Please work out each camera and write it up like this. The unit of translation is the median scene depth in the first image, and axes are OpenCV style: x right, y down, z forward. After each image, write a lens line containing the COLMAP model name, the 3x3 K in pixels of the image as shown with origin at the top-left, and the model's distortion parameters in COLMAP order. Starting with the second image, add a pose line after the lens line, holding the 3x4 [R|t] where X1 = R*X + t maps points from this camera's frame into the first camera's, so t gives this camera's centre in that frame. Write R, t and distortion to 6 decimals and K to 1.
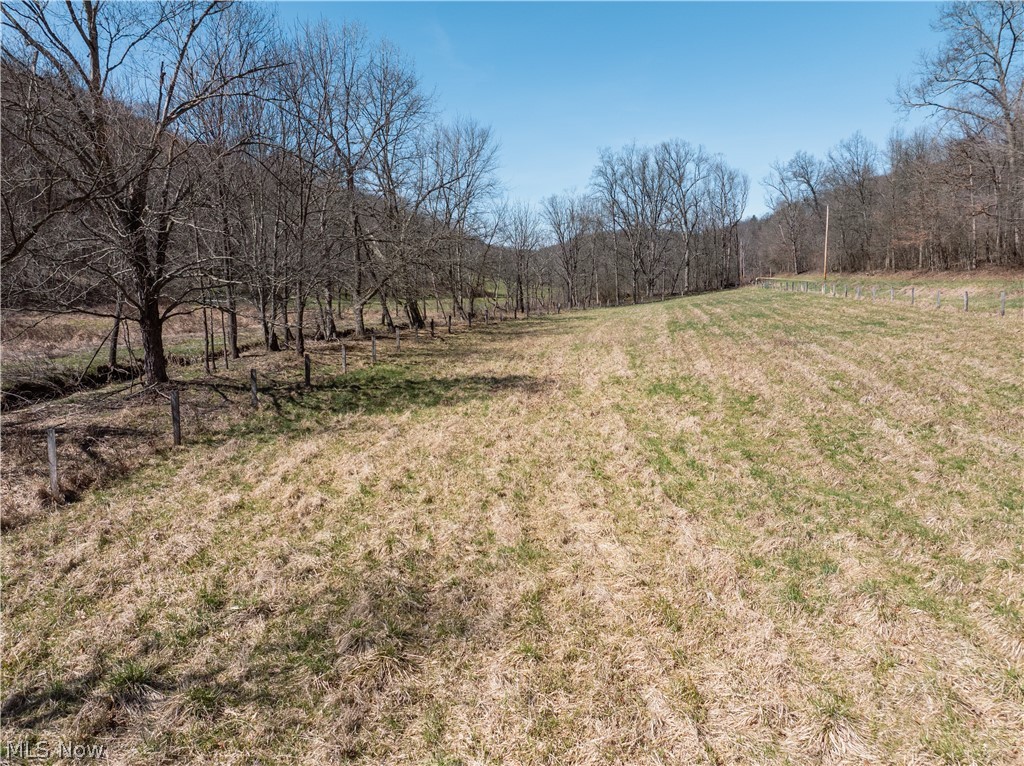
lens RADIAL K [[712.7, 0, 511.7], [0, 712.7, 383.2], [0, 0, 1]] dist [-0.013300, -0.005238]
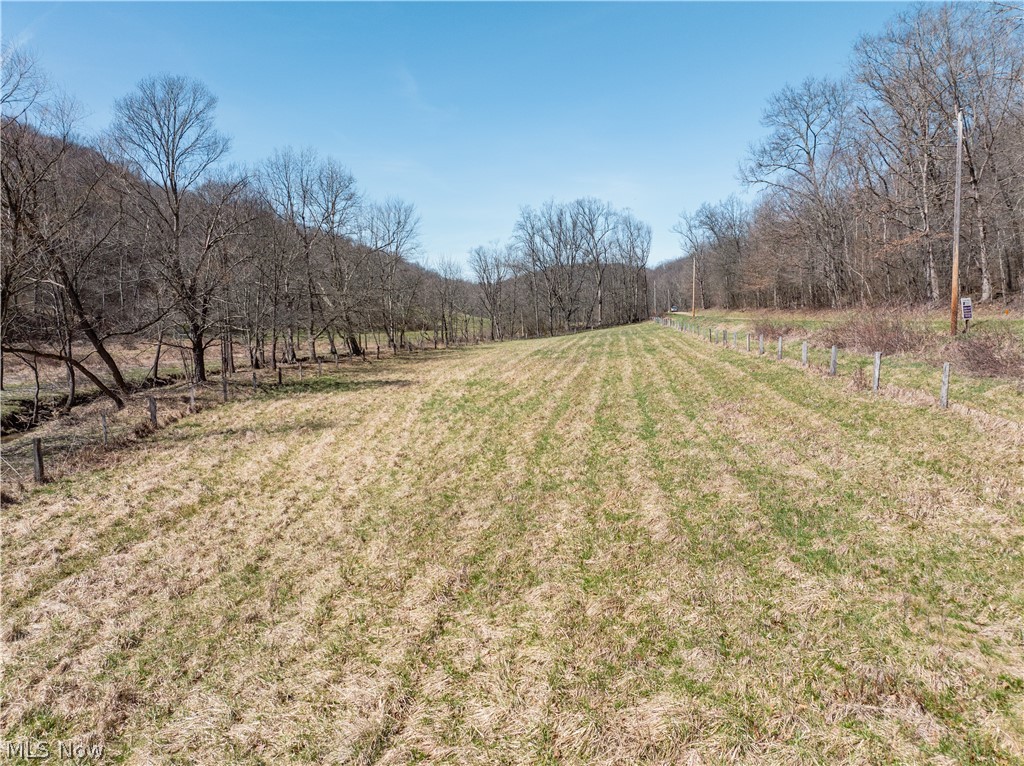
lens RADIAL K [[712.7, 0, 513.6], [0, 712.7, 385.2], [0, 0, 1]] dist [-0.013300, -0.005238]
pose [[0.998382, -0.008599, 0.056203, 0.084575], [0.010907, 0.999104, -0.040891, 0.035205], [-0.055801, 0.041438, 0.997582, -0.346503]]
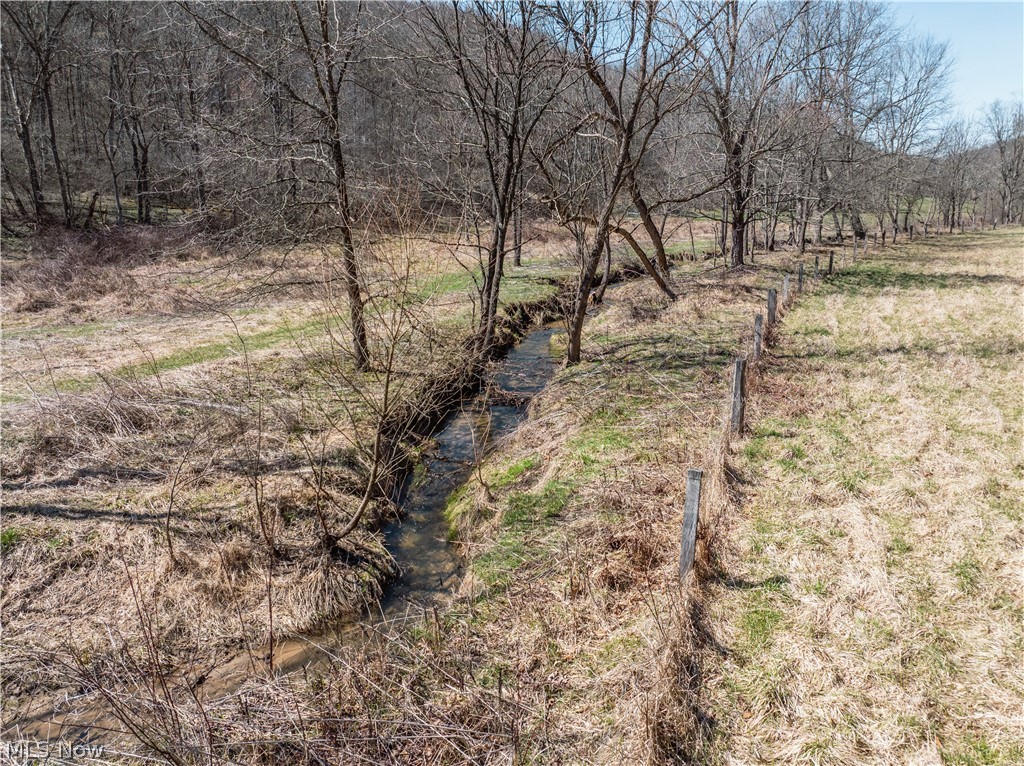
lens RADIAL K [[712.7, 0, 512.0], [0, 712.7, 380.7], [0, 0, 1]] dist [-0.013300, -0.005238]
pose [[0.884016, 0.110926, -0.454104, -0.074402], [-0.058634, 0.990077, 0.127708, 0.030074], [0.463764, -0.086270, 0.881748, -0.236692]]
